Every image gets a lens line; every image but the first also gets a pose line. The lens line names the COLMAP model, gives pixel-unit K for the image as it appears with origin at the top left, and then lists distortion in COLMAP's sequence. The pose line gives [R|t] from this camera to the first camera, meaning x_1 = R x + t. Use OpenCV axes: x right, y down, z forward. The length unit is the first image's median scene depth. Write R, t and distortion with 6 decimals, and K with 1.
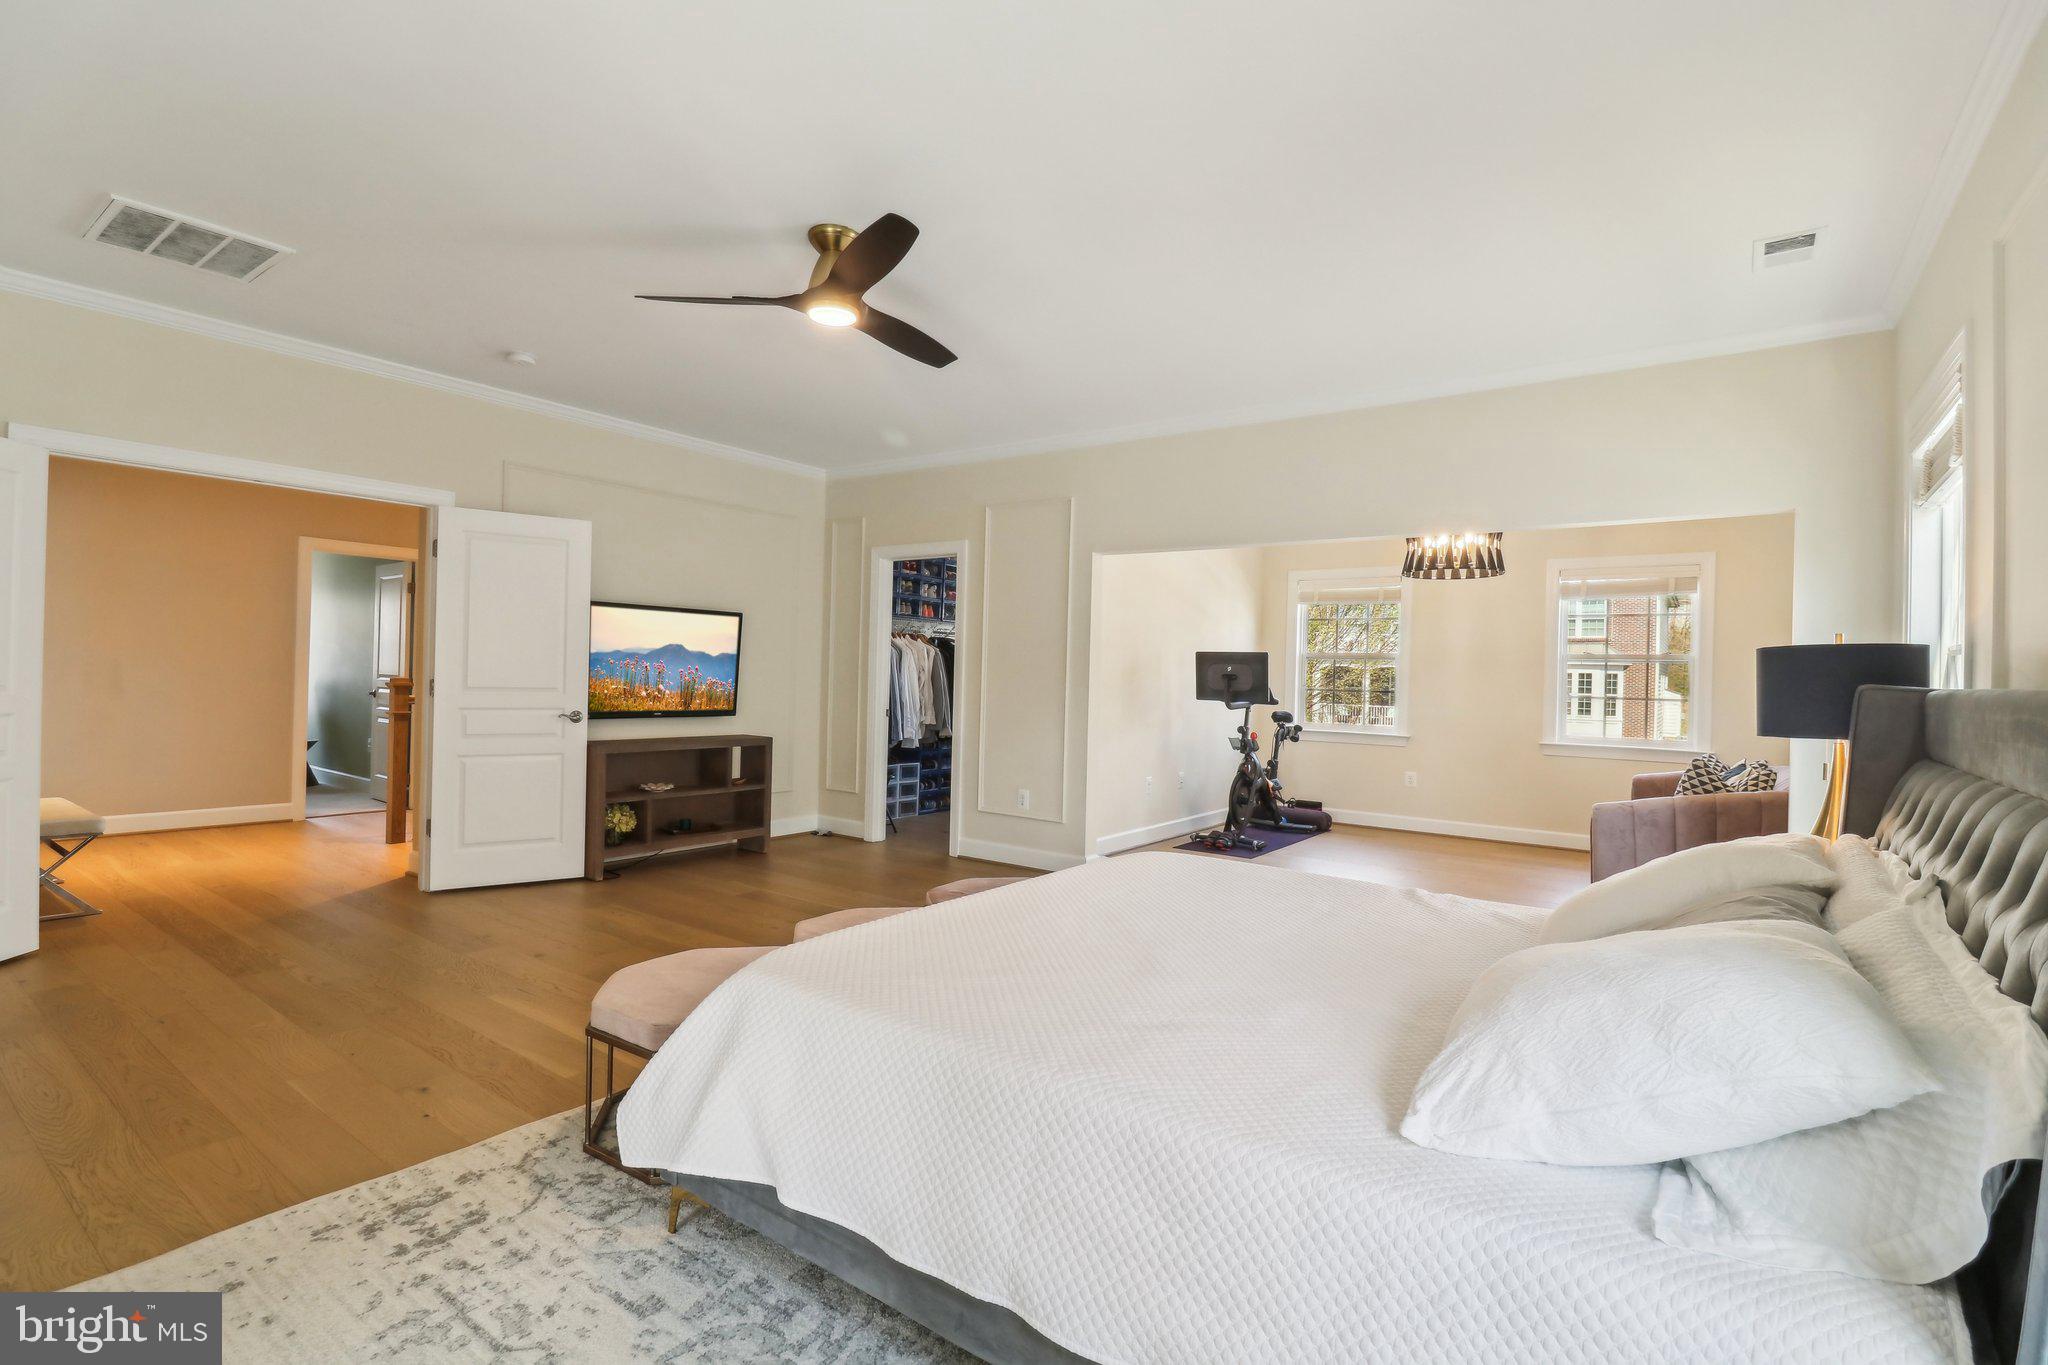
lens RADIAL K [[982.6, 0, 990.8], [0, 982.6, 675.6], [0, 0, 1]] dist [0.001449, -0.000024]
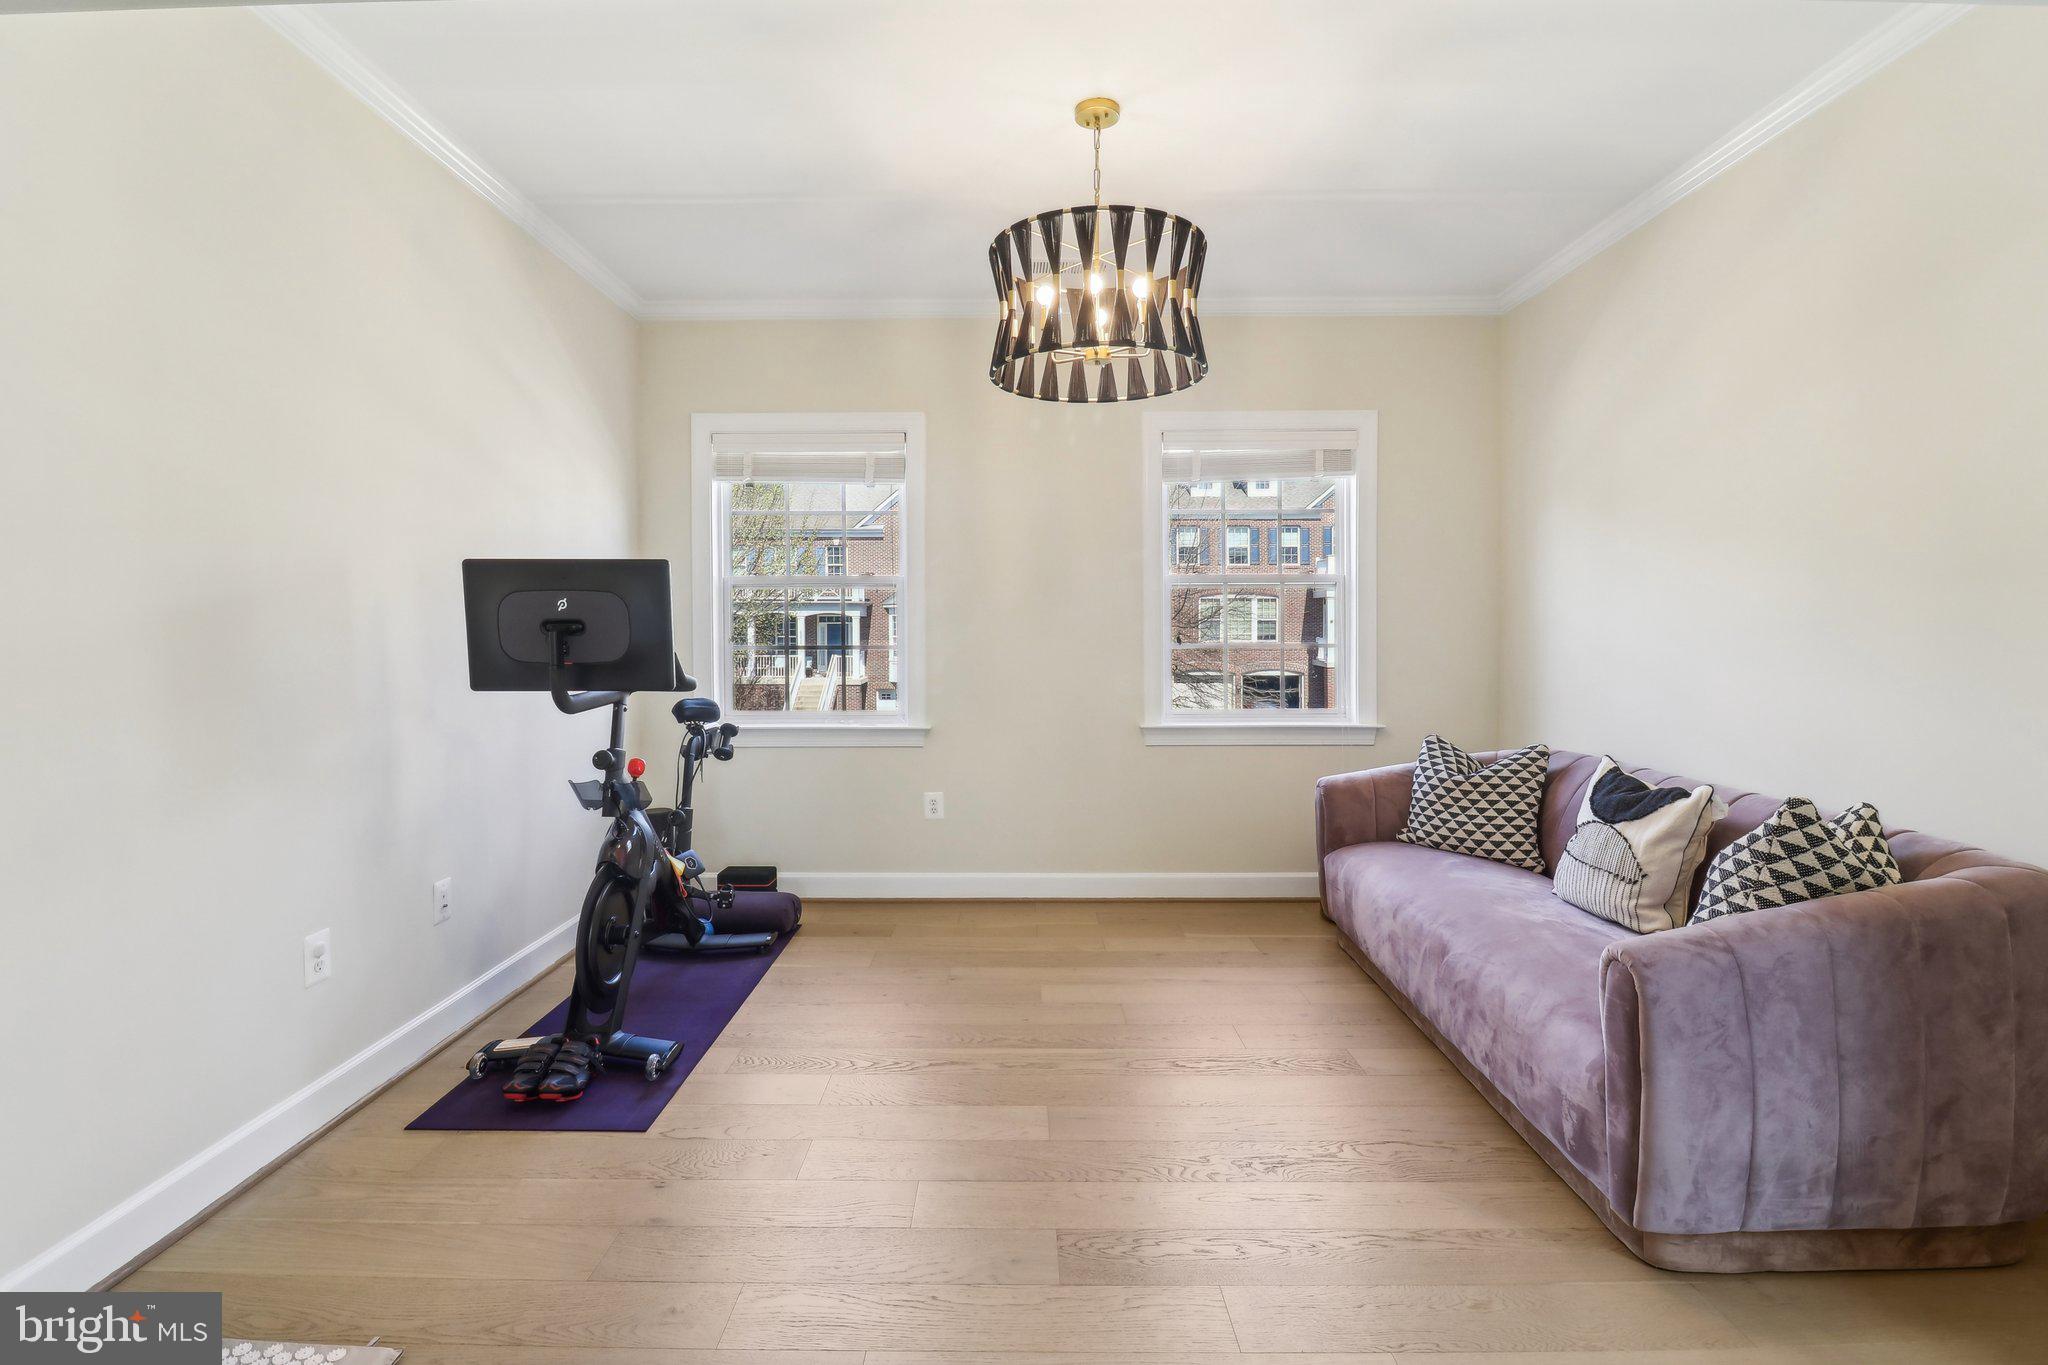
lens RADIAL K [[982.6, 0, 990.8], [0, 982.6, 675.6], [0, 0, 1]] dist [0.001449, -0.000024]
pose [[0.817213, -0.050083, 0.574156, 0.156170], [0.018866, 0.998008, 0.060202, 0.000668], [-0.576027, -0.038365, 0.816530, 0.584705]]
